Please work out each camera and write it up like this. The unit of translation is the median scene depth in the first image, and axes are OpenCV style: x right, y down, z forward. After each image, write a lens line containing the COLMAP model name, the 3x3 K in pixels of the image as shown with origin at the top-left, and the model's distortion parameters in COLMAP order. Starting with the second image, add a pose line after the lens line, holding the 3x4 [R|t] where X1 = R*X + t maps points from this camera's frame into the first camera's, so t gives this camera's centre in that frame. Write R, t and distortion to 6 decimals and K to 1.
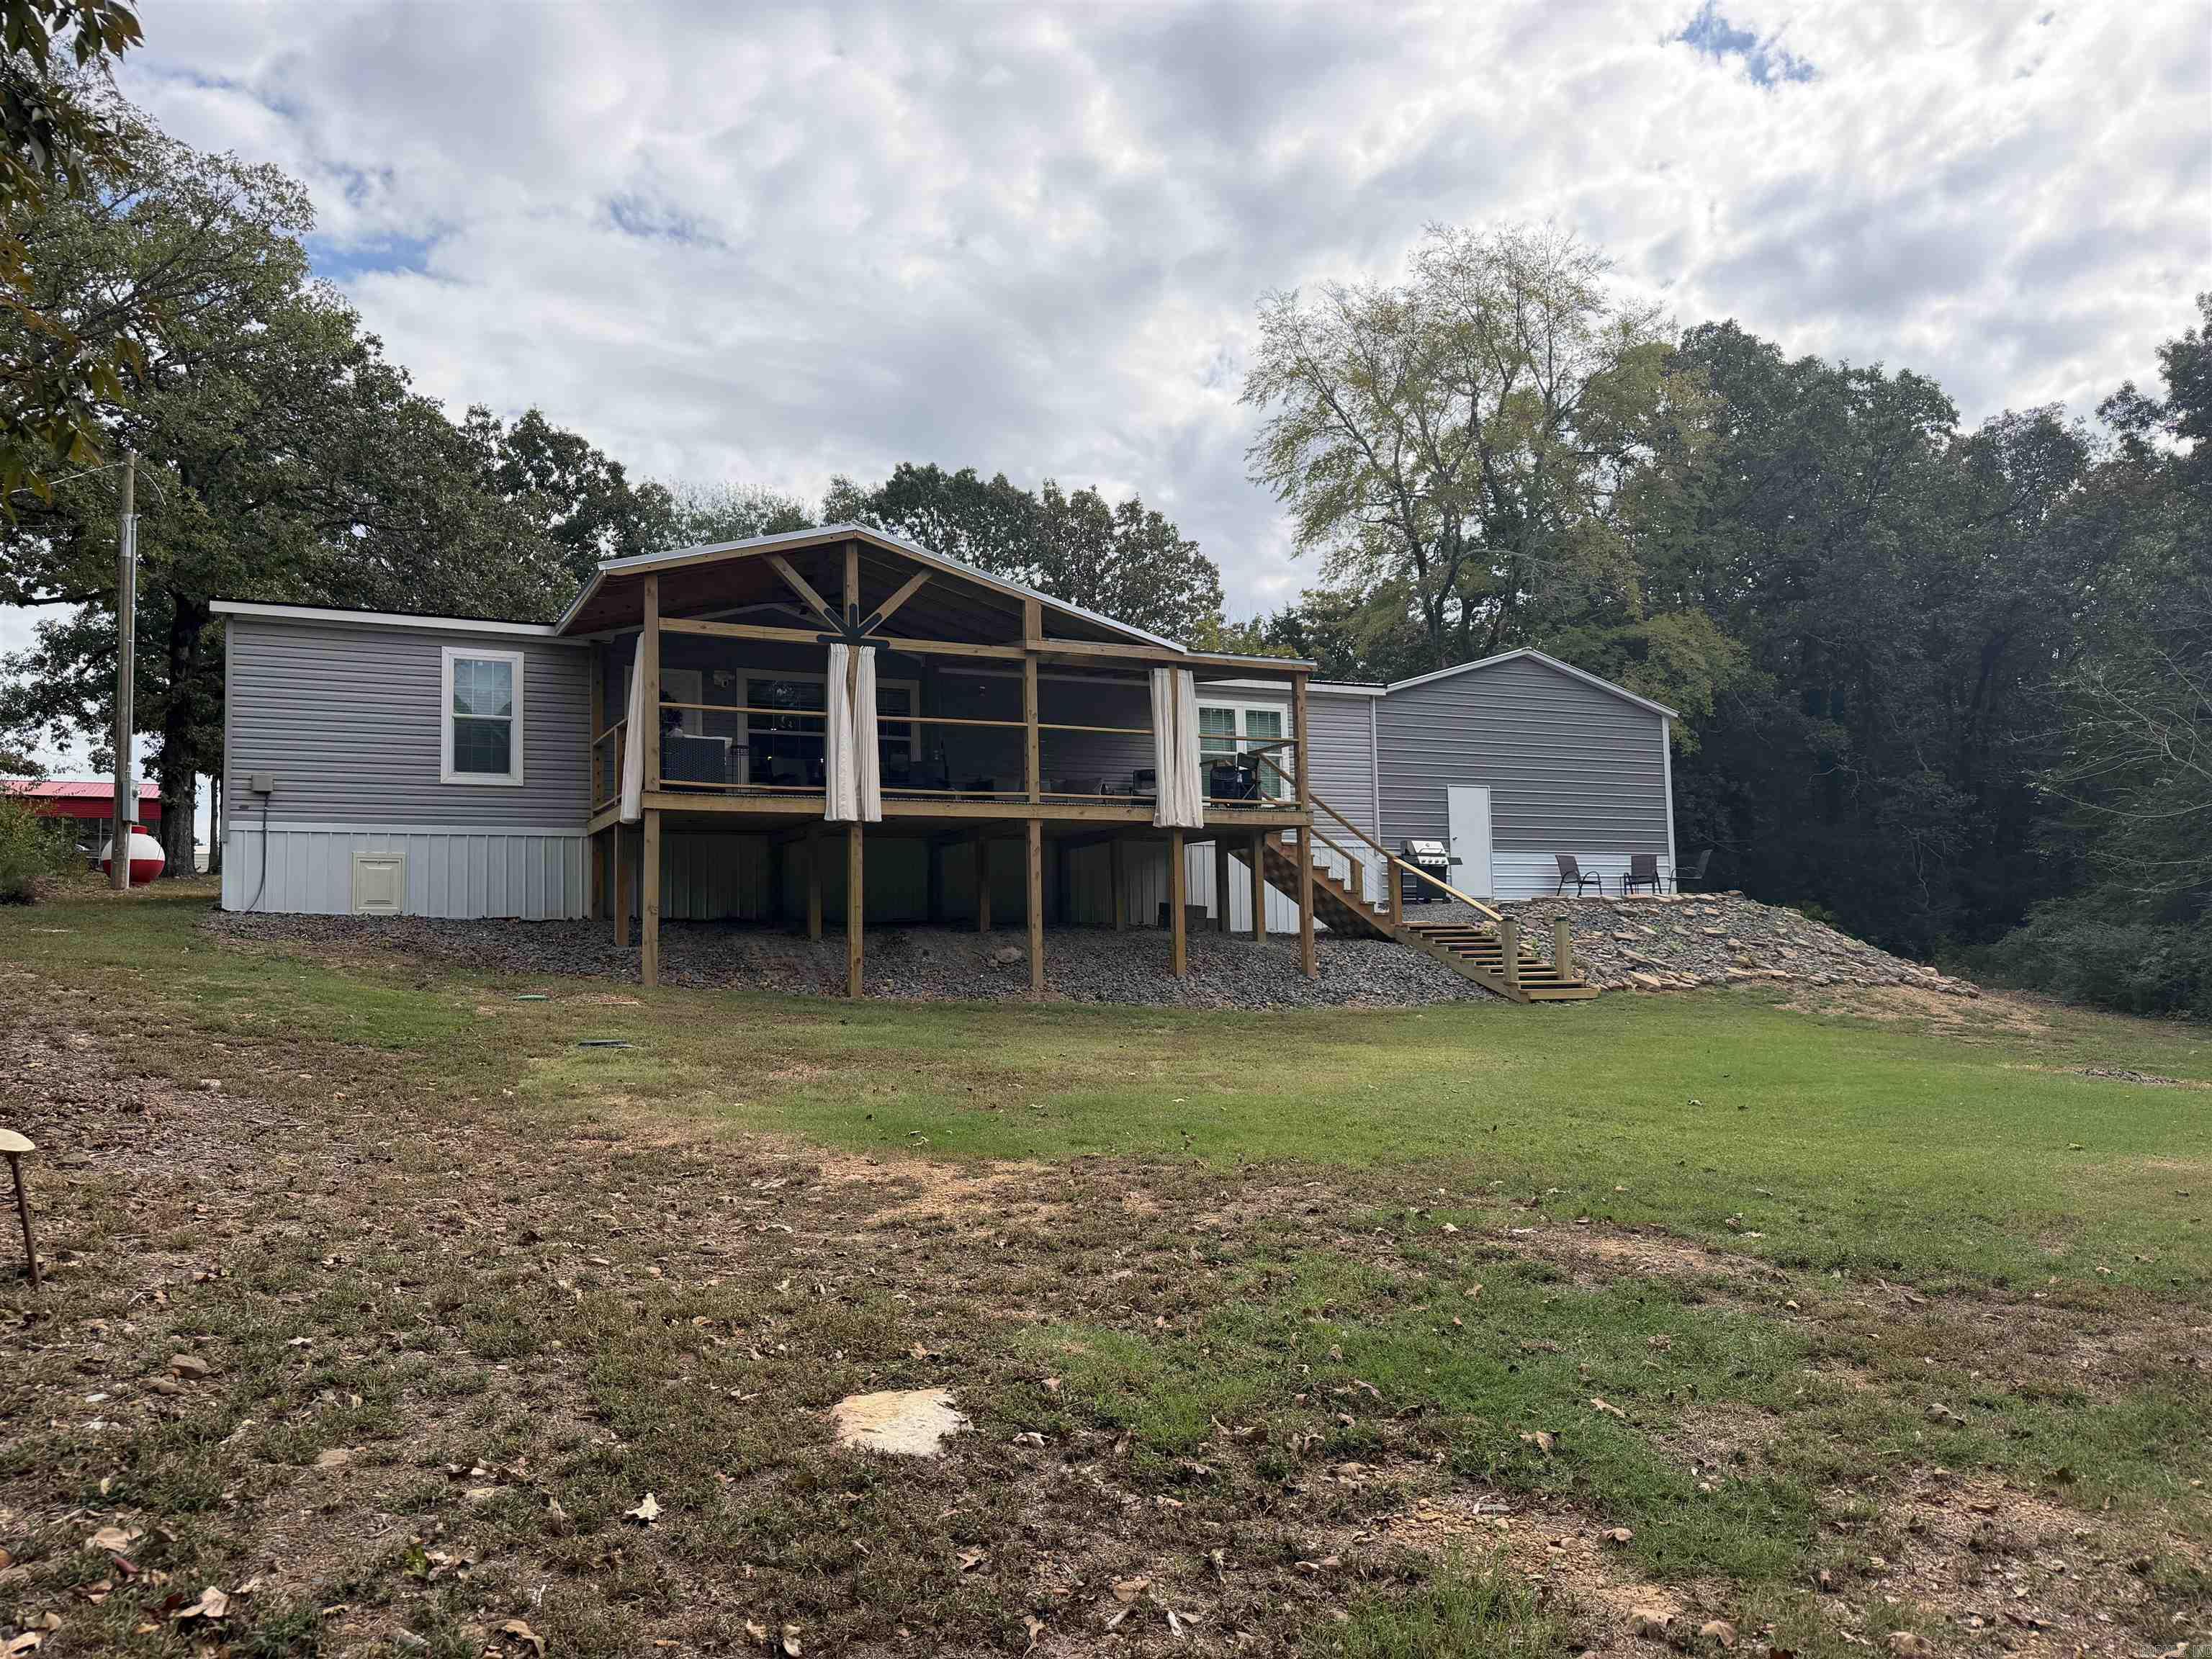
lens RADIAL K [[1563.2, 0, 1101.0], [0, 1563.2, 831.4], [0, 0, 1]] dist [0.060885, -0.073388]
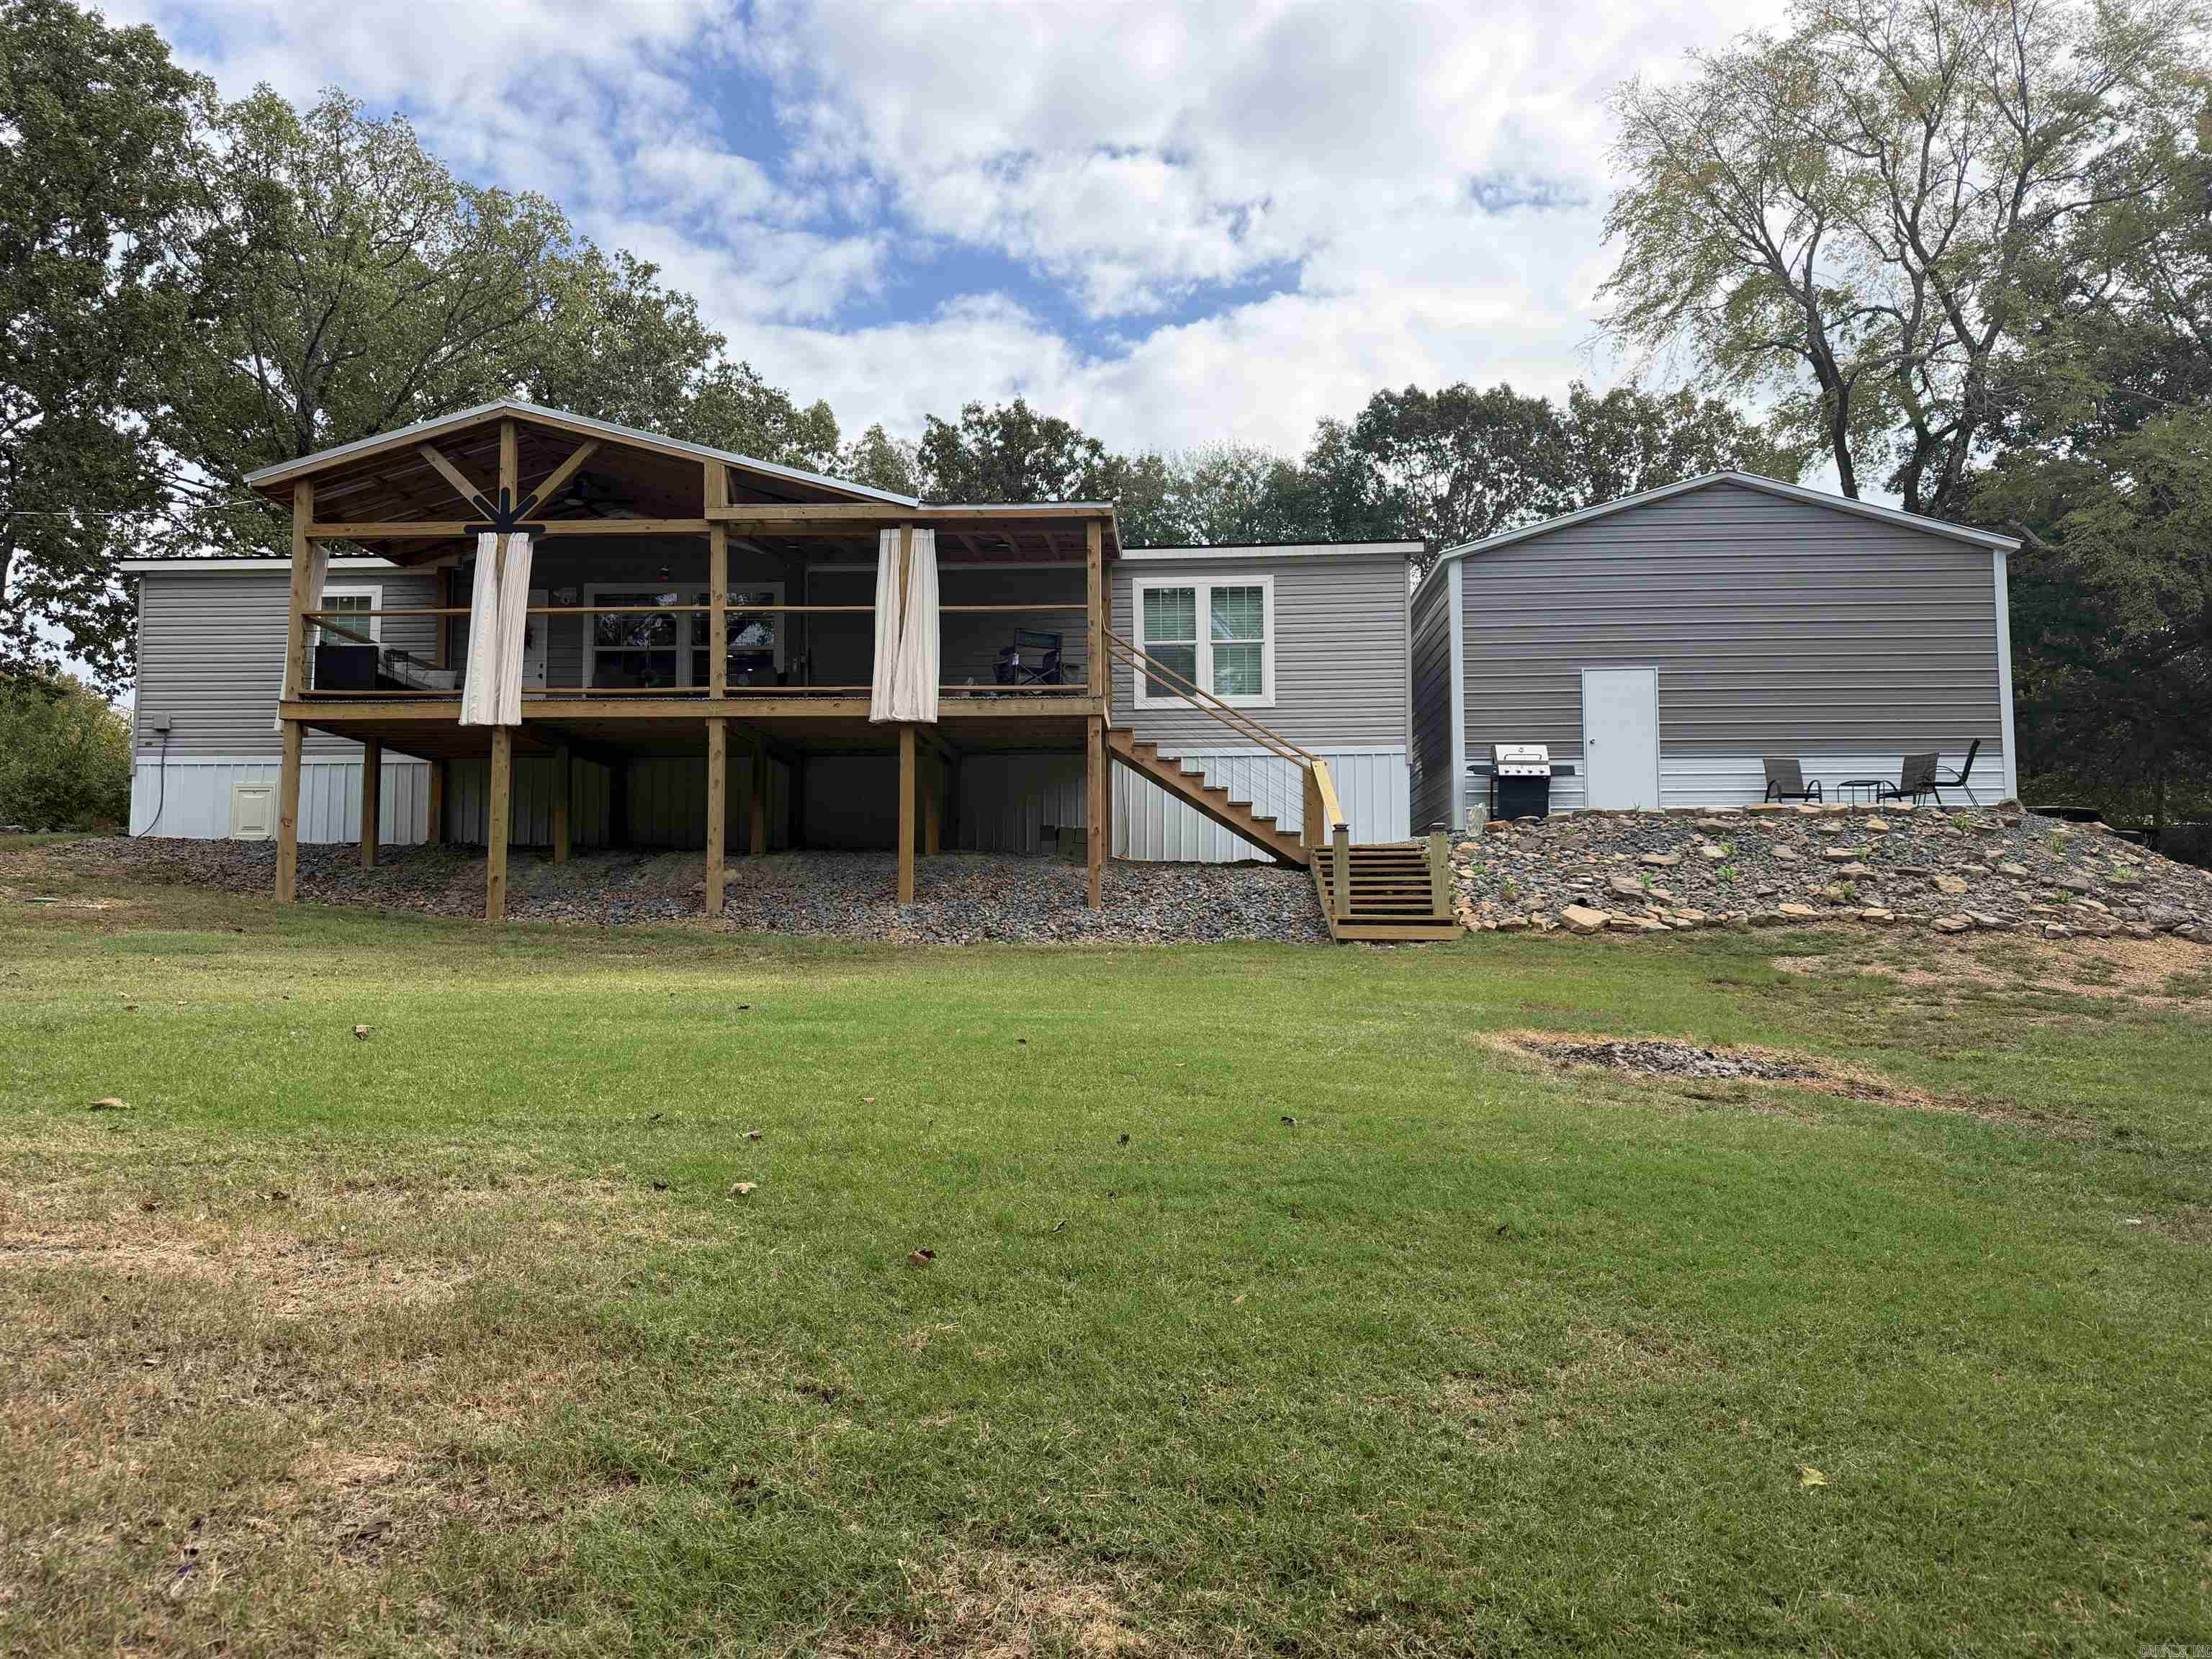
lens RADIAL K [[1563.2, 0, 1109.0], [0, 1563.2, 829.8], [0, 0, 1]] dist [0.060885, -0.073388]
pose [[0.864874, -0.021362, -0.501534, 0.570807], [0.022682, 0.999737, -0.003468, 0.061440], [0.501476, -0.008376, 0.865131, 0.361326]]
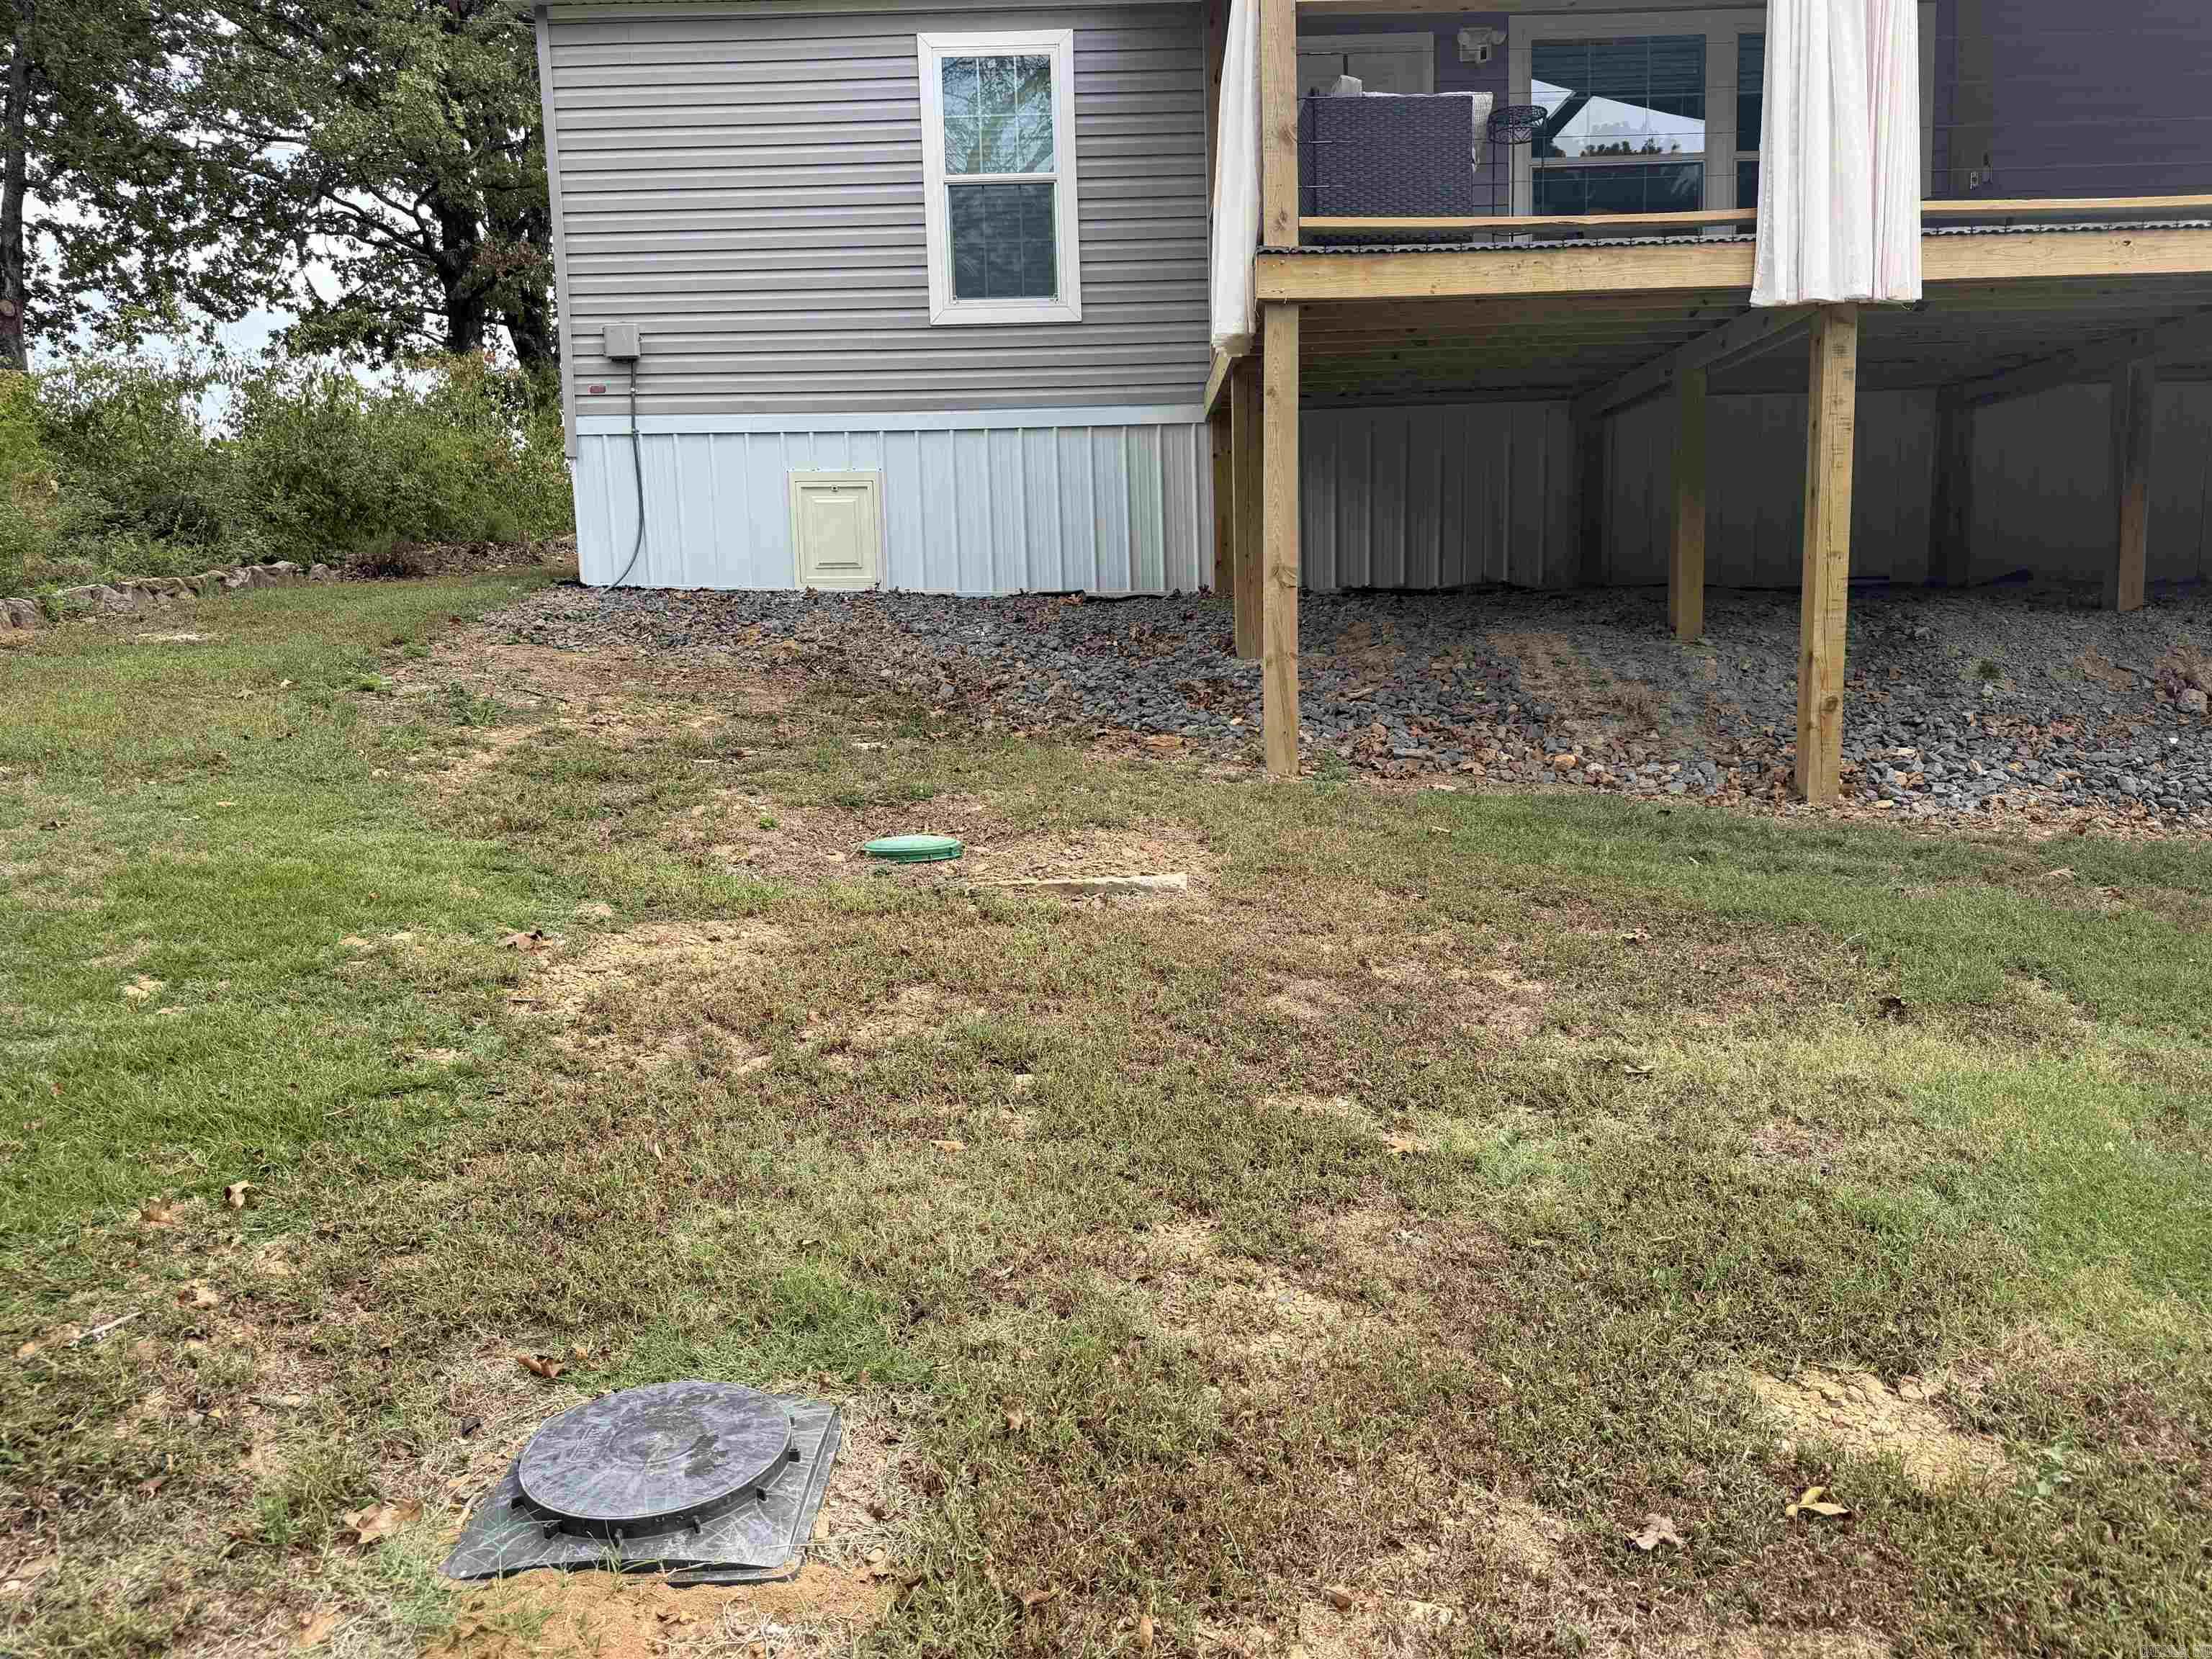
lens RADIAL K [[1563.2, 0, 1131.0], [0, 1563.2, 874.2], [0, 0, 1]] dist [0.060885, -0.073388]
pose [[0.893822, 0.067408, -0.443326, -0.124751], [0.041695, 0.971861, 0.231836, 0.026966], [0.446479, -0.225705, 0.865860, 0.554086]]
